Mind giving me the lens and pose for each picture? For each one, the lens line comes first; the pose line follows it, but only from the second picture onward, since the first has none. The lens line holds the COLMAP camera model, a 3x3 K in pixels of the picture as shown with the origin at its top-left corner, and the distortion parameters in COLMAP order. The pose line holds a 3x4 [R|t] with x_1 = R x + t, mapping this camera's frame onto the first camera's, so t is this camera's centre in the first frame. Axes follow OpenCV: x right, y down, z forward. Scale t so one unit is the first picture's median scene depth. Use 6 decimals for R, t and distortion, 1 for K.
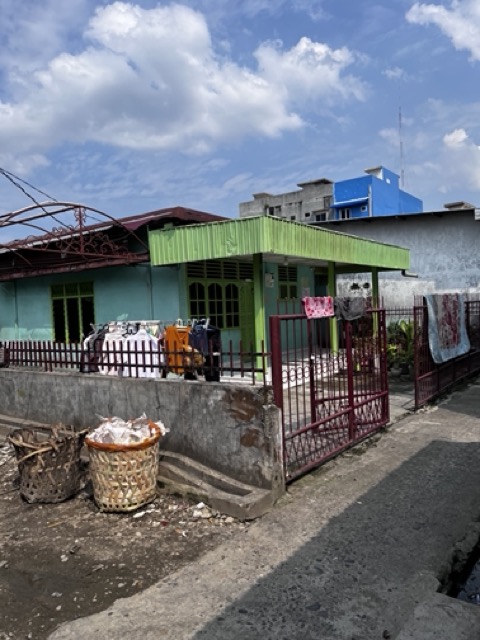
lens RADIAL K [[487.0, 0, 226.2], [0, 487.0, 329.6], [0, 0, 1]] dist [0.063791, -0.074646]
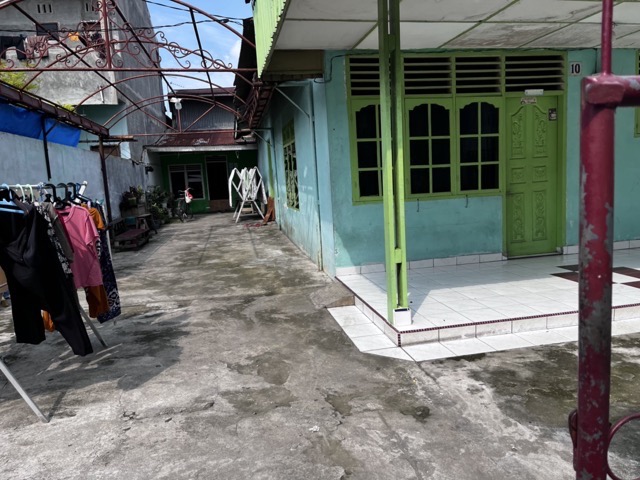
lens RADIAL K [[487.0, 0, 320.0], [0, 487.0, 240.0], [0, 0, 1]] dist [0.063791, -0.074646]
pose [[0.750351, 0.093647, -0.654372, 0.217993], [-0.007733, 0.991090, 0.132968, -0.019002], [0.660994, -0.094712, 0.744390, 0.477401]]
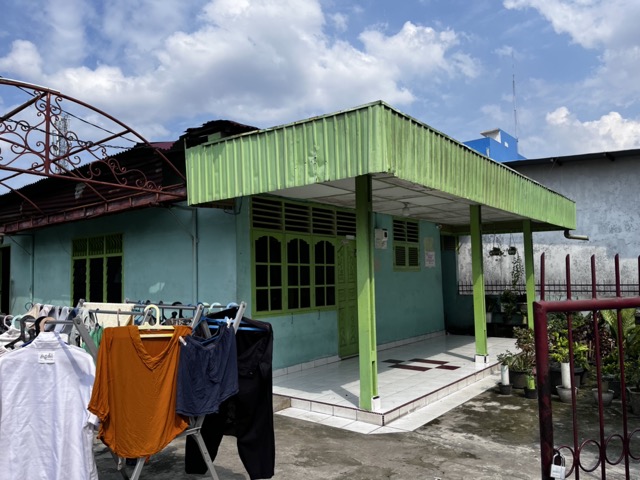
lens RADIAL K [[487.0, 0, 320.0], [0, 487.0, 240.0], [0, 0, 1]] dist [0.063791, -0.074646]
pose [[0.999393, 0.020160, -0.028428, 0.022281], [-0.023350, 0.992889, -0.116735, -0.015889], [0.025873, 0.117328, 0.992756, 0.315815]]
